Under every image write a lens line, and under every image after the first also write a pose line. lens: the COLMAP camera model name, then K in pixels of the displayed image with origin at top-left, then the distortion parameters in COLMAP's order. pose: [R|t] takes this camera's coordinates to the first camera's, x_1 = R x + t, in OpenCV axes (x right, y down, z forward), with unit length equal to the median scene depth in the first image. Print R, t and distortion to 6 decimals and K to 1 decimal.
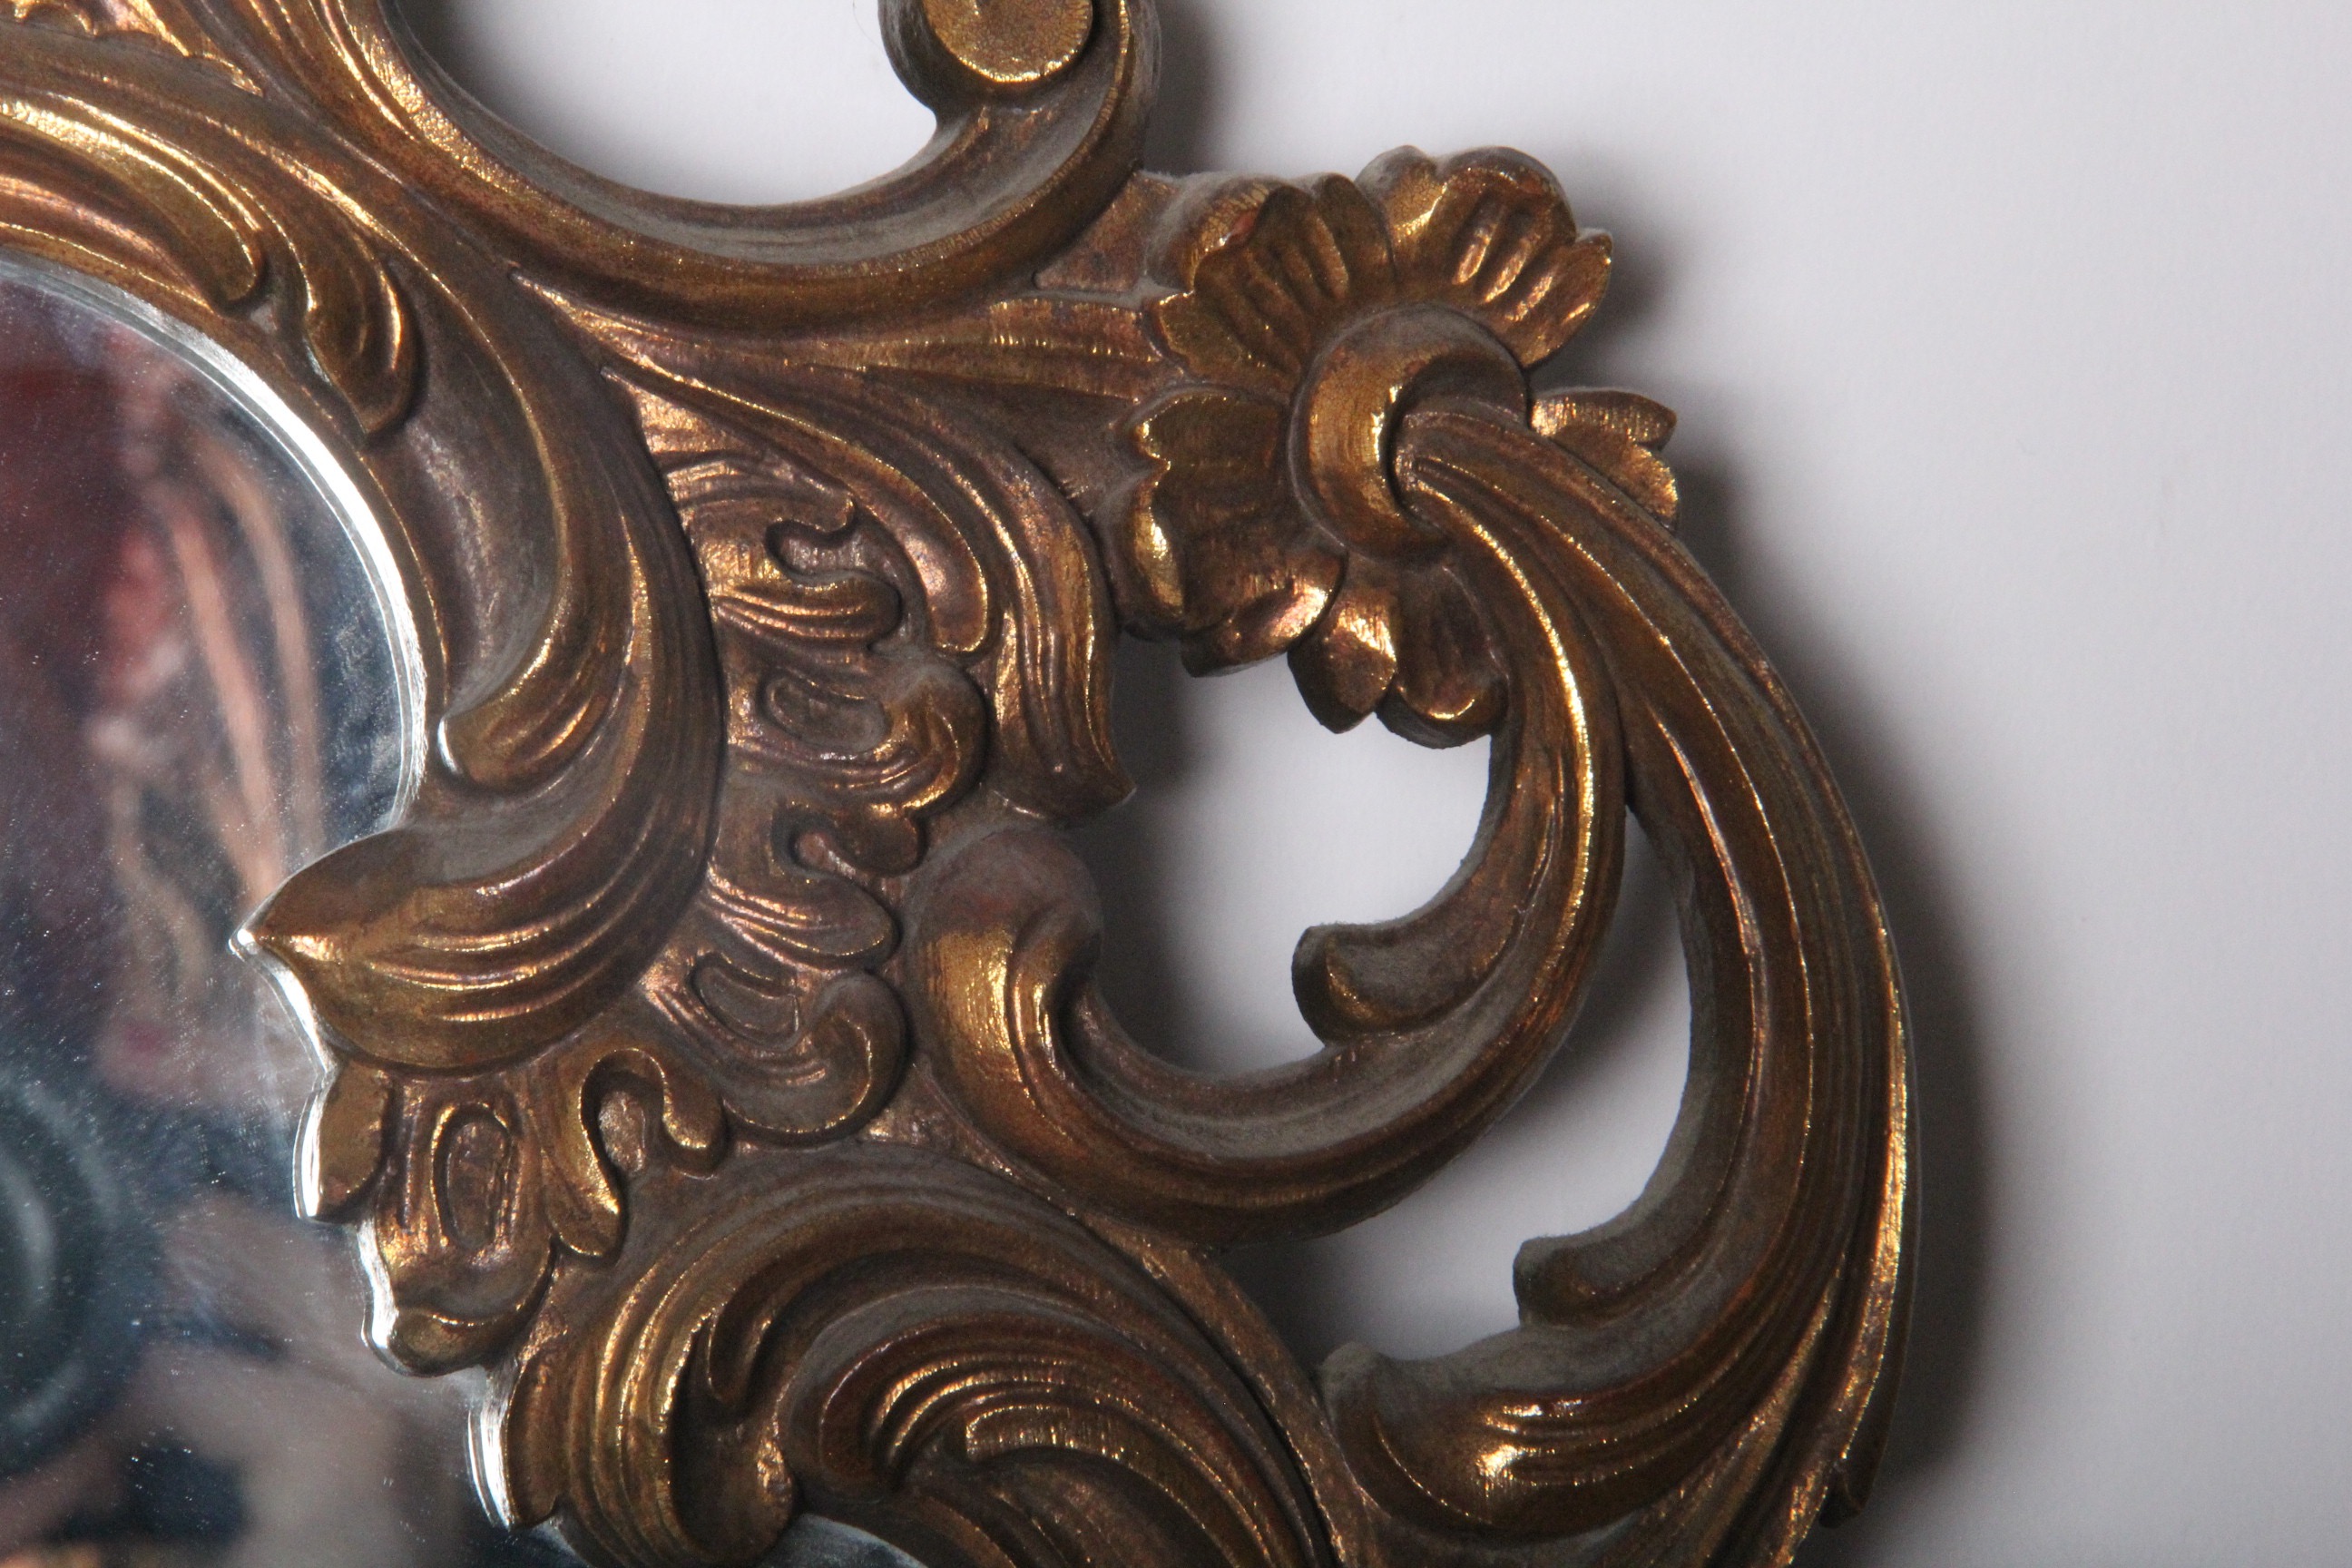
lens RADIAL K [[14769.4, 0, 1174.8], [0, 14769.4, 792.8], [0, 0, 1]] dist [2.078355, 0.000000]
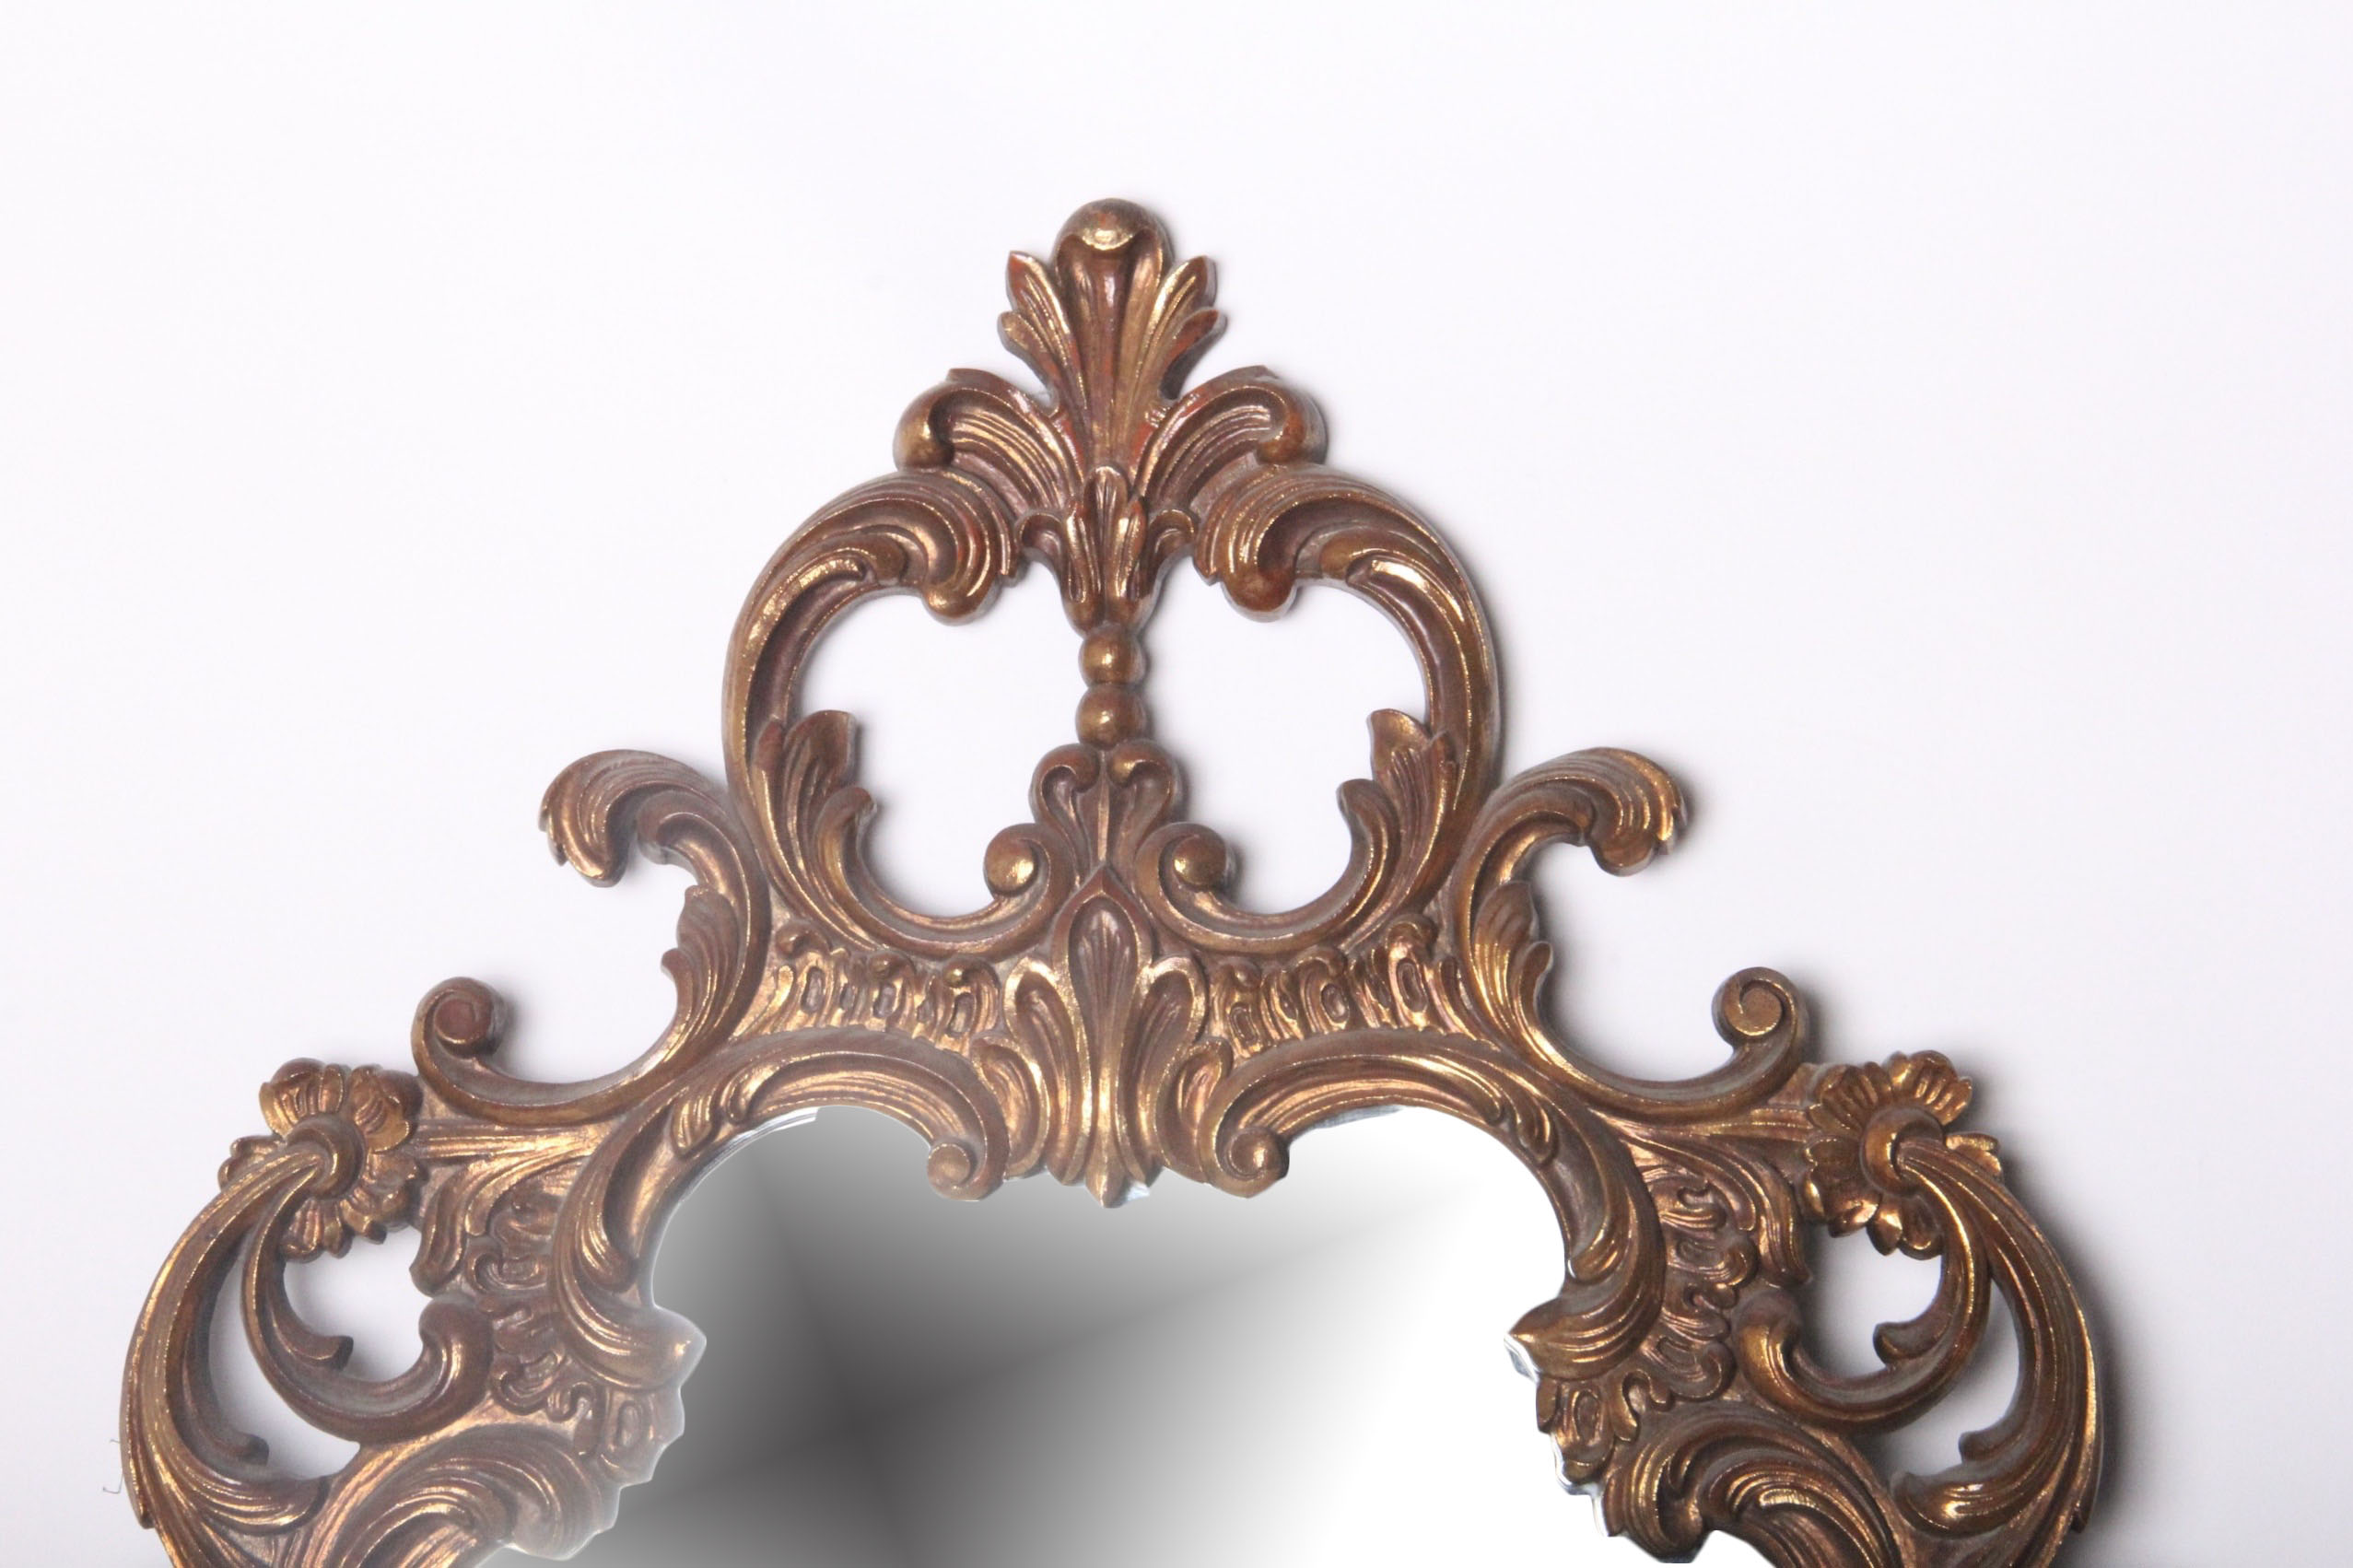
lens RADIAL K [[7212.9, 0, 1173.7], [0, 7212.9, 784.2], [0, 0, 1]] dist [-0.249327, 0.000000]
pose [[0.992610, -0.048456, -0.111253, 0.035109], [0.038644, 0.995306, -0.088723, 0.024103], [0.115030, 0.083768, 0.989824, -0.416648]]
